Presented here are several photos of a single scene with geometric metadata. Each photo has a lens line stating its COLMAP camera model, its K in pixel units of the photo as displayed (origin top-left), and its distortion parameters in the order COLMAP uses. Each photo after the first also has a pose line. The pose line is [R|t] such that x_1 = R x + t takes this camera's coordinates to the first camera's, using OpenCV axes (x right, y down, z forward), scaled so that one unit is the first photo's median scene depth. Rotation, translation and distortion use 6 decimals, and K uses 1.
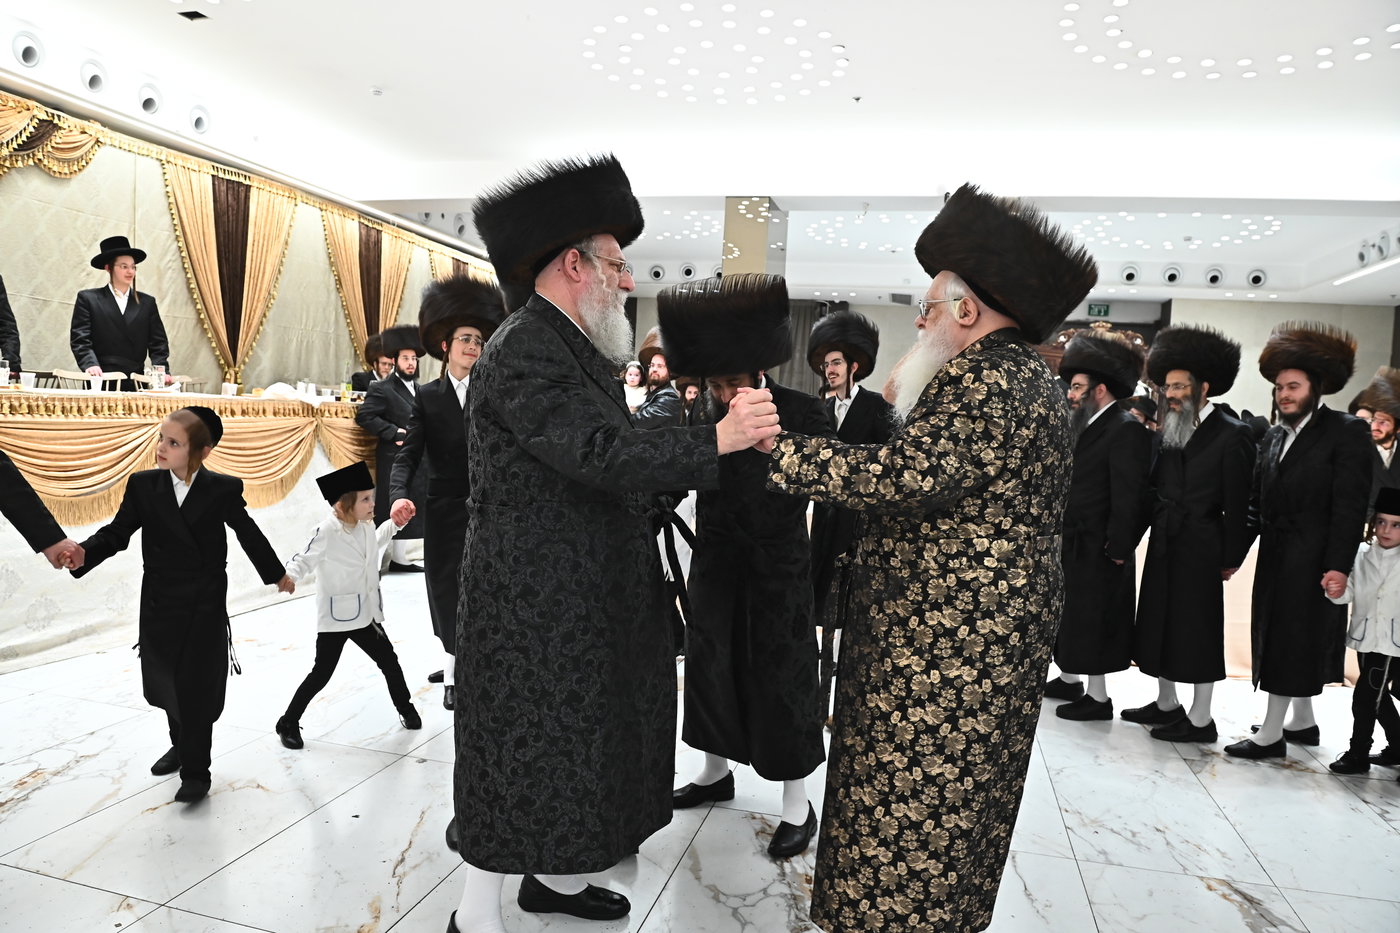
lens RADIAL K [[969.0, 0, 702.7], [0, 969.0, 462.9], [0, 0, 1]] dist [-0.039717, -0.001729]
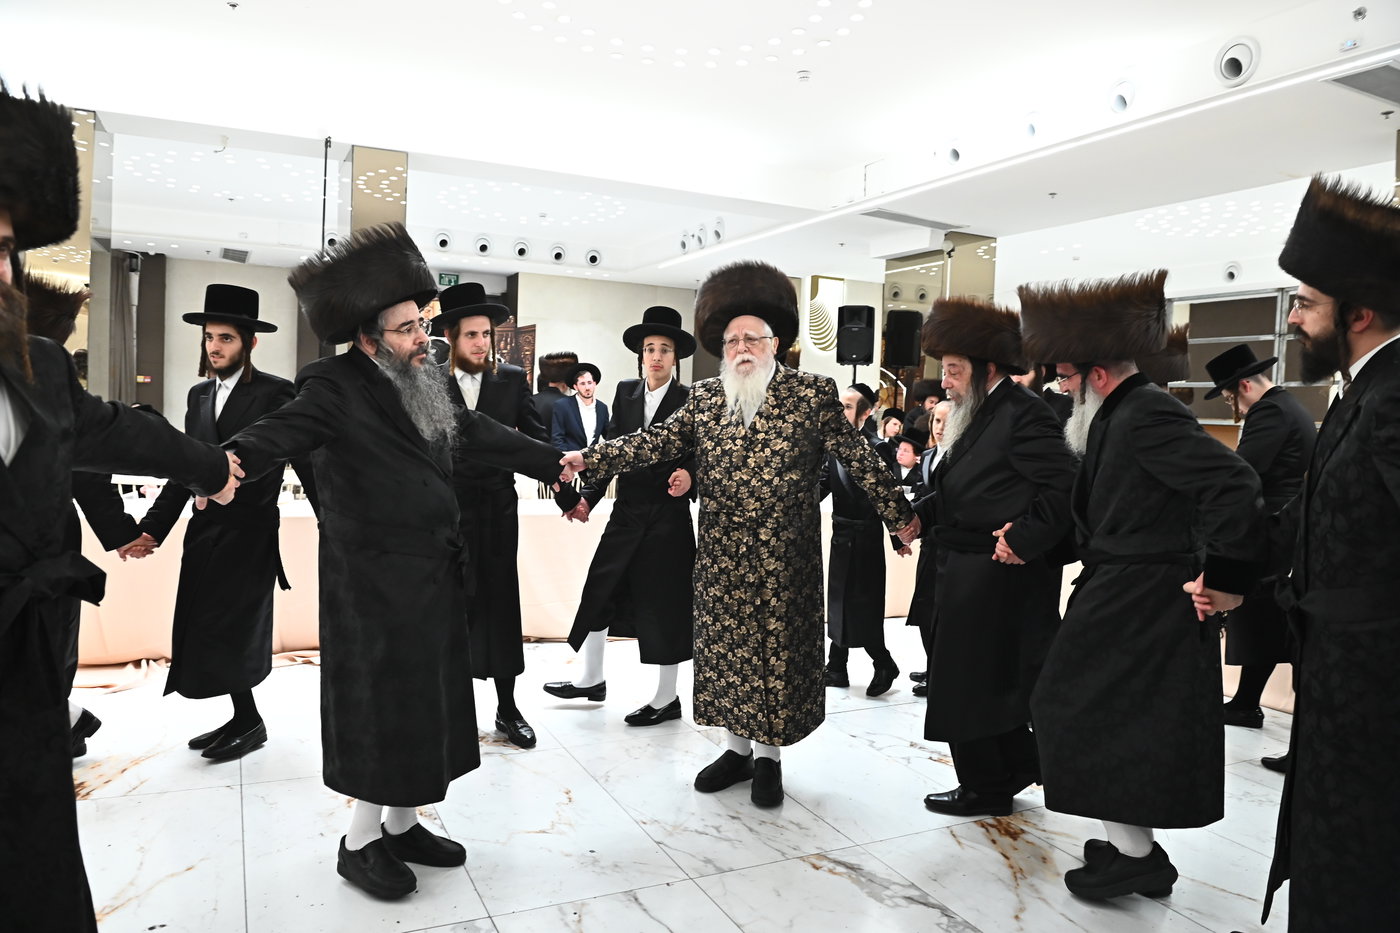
lens RADIAL K [[969.0, 0, 702.7], [0, 969.0, 462.9], [0, 0, 1]] dist [-0.039717, -0.001729]
pose [[0.767782, -0.060540, 0.637844, -0.066242], [0.039589, 0.998106, 0.047079, -0.011177], [-0.639487, -0.010895, 0.768725, 0.112057]]
